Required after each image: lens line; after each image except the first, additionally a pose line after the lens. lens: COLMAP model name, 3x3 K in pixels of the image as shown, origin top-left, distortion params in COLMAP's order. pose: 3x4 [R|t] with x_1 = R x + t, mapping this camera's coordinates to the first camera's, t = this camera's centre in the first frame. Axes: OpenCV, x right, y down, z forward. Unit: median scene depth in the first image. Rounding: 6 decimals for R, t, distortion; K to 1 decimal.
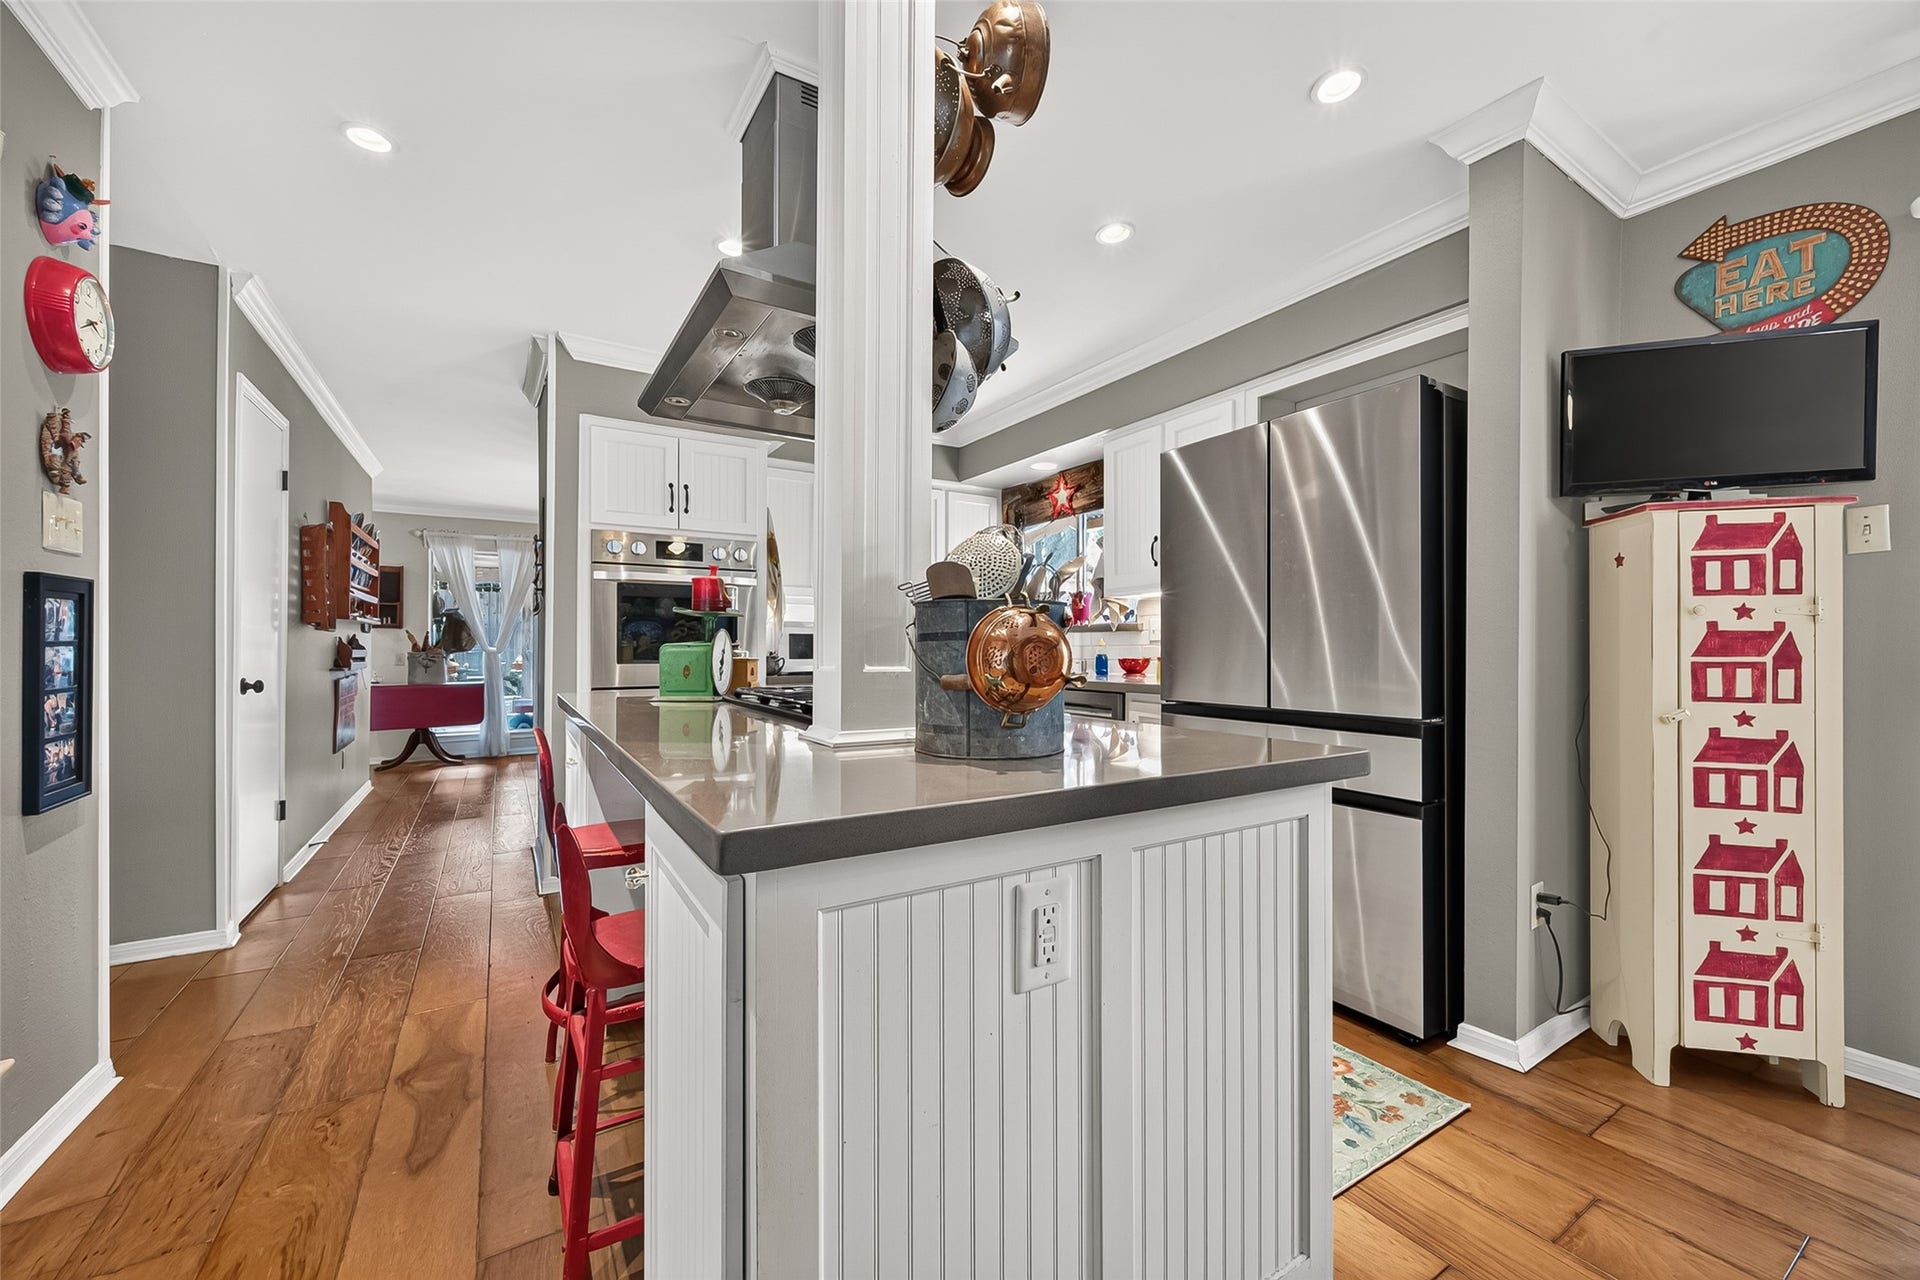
lens RADIAL K [[744.1, 0, 962.5], [0, 744.1, 645.8], [0, 0, 1]] dist [0.001687, -0.000807]
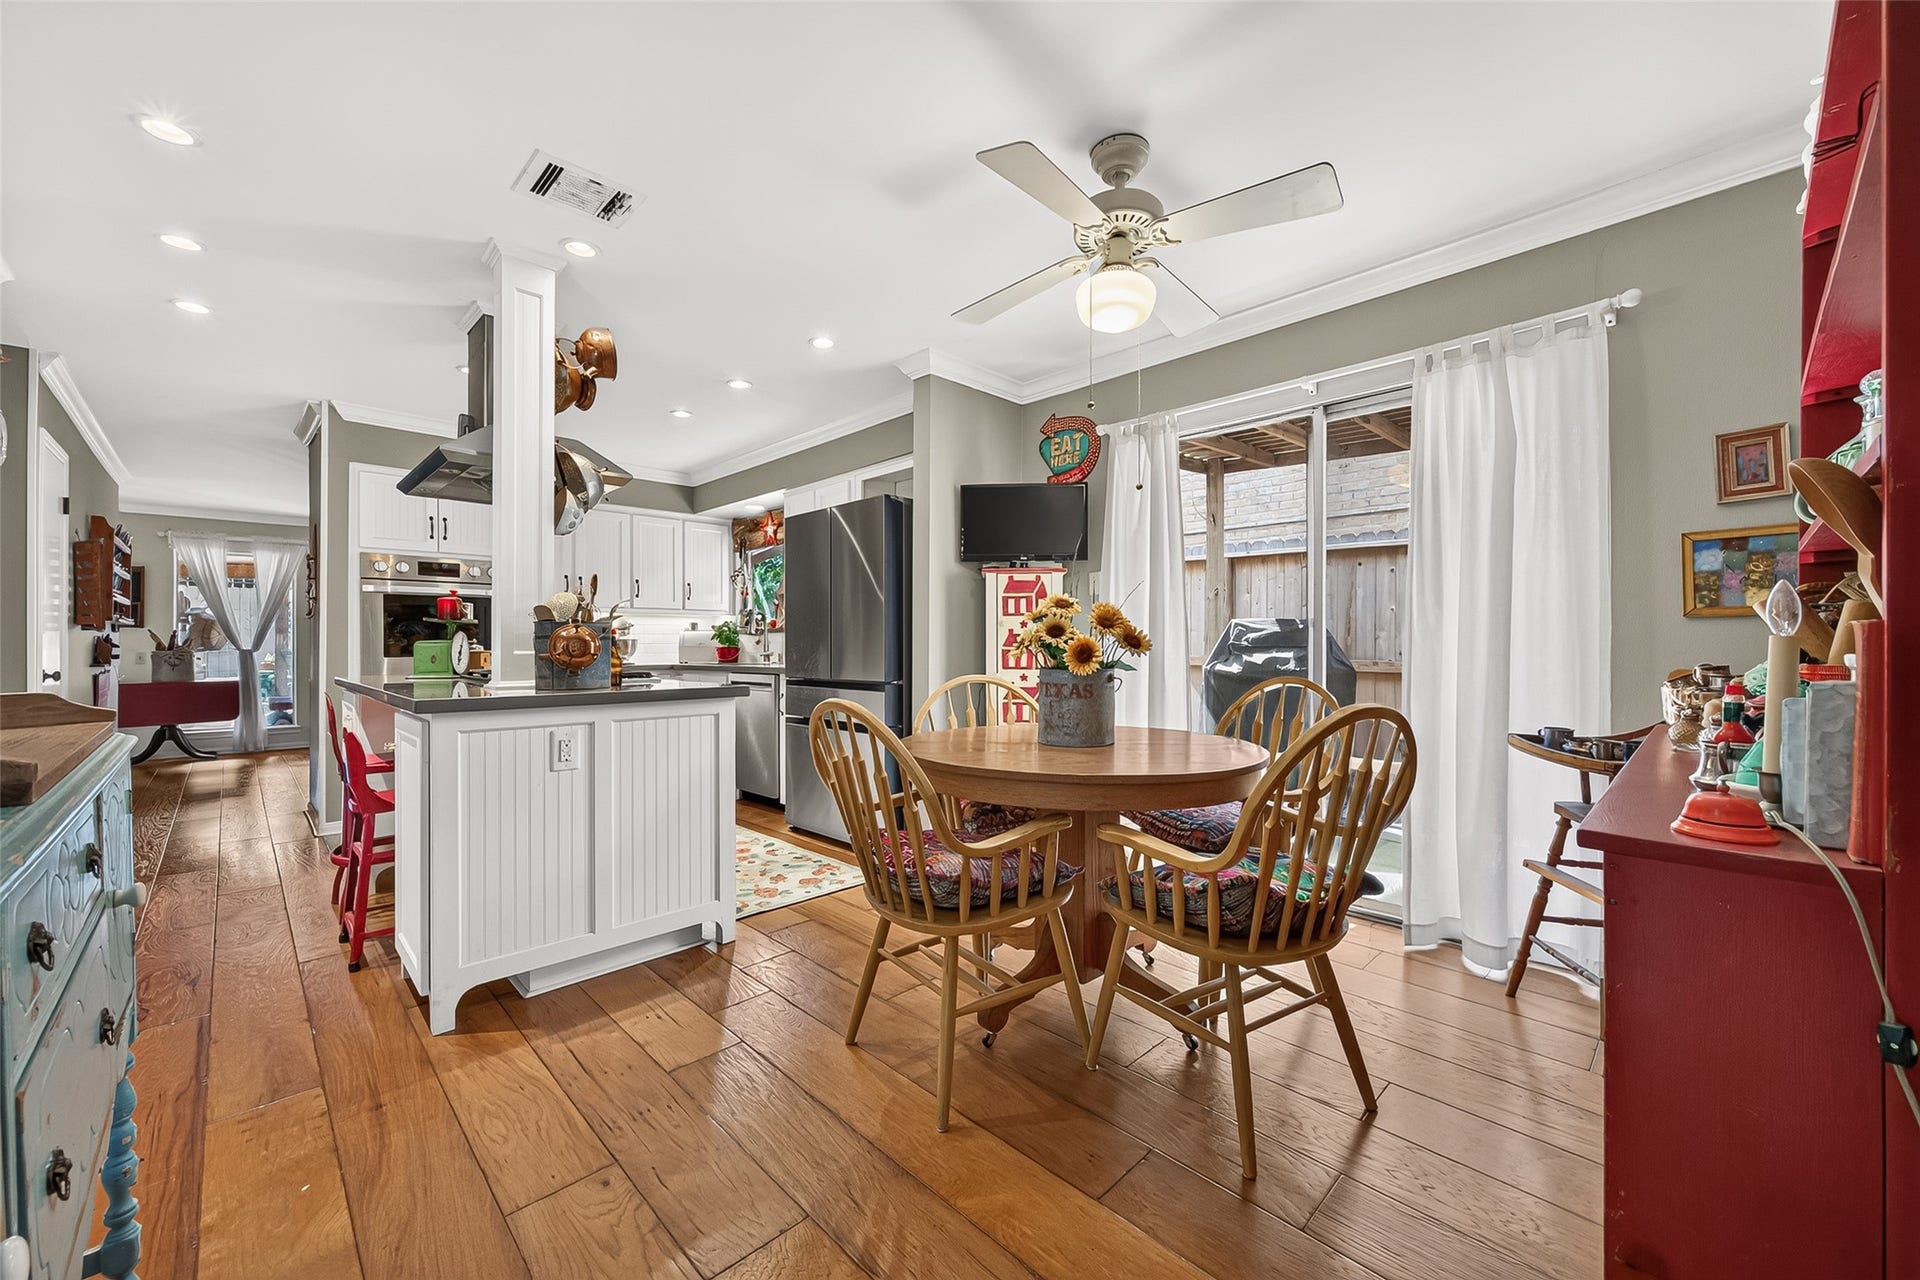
lens RADIAL K [[744.1, 0, 962.5], [0, 744.1, 645.8], [0, 0, 1]] dist [0.001687, -0.000807]
pose [[0.975642, -0.002805, 0.219351, 0.412869], [0.002386, 0.999995, 0.002175, 0.006839], [-0.219355, -0.001599, 0.975644, -0.855474]]
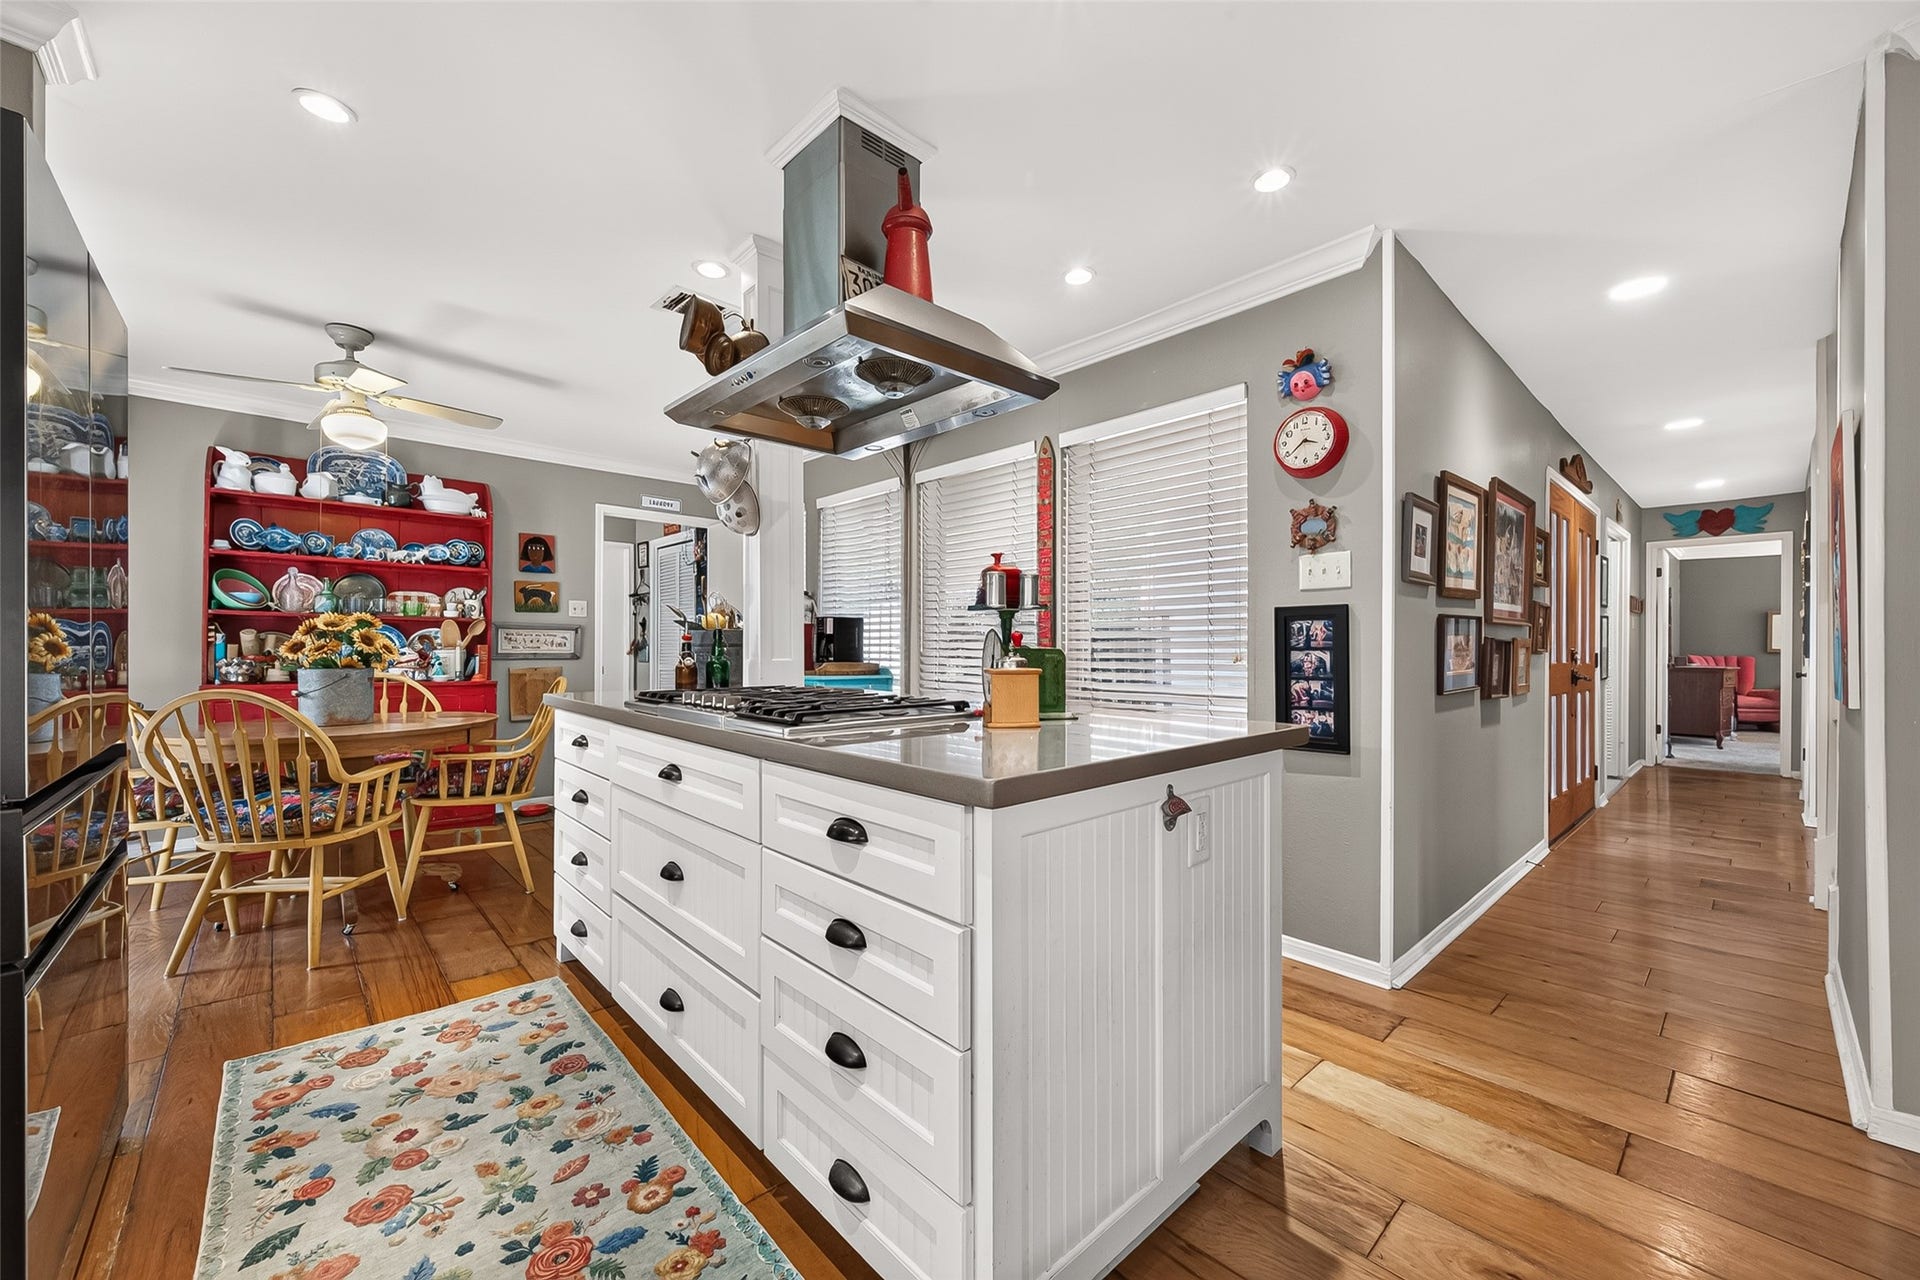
lens RADIAL K [[744.1, 0, 962.5], [0, 744.1, 645.8], [0, 0, 1]] dist [0.001687, -0.000807]
pose [[-0.981533, -0.003019, -0.191271, -0.161780], [-0.002748, 0.999995, -0.001678, -0.003969], [0.191275, -0.001121, -0.981536, 2.076844]]
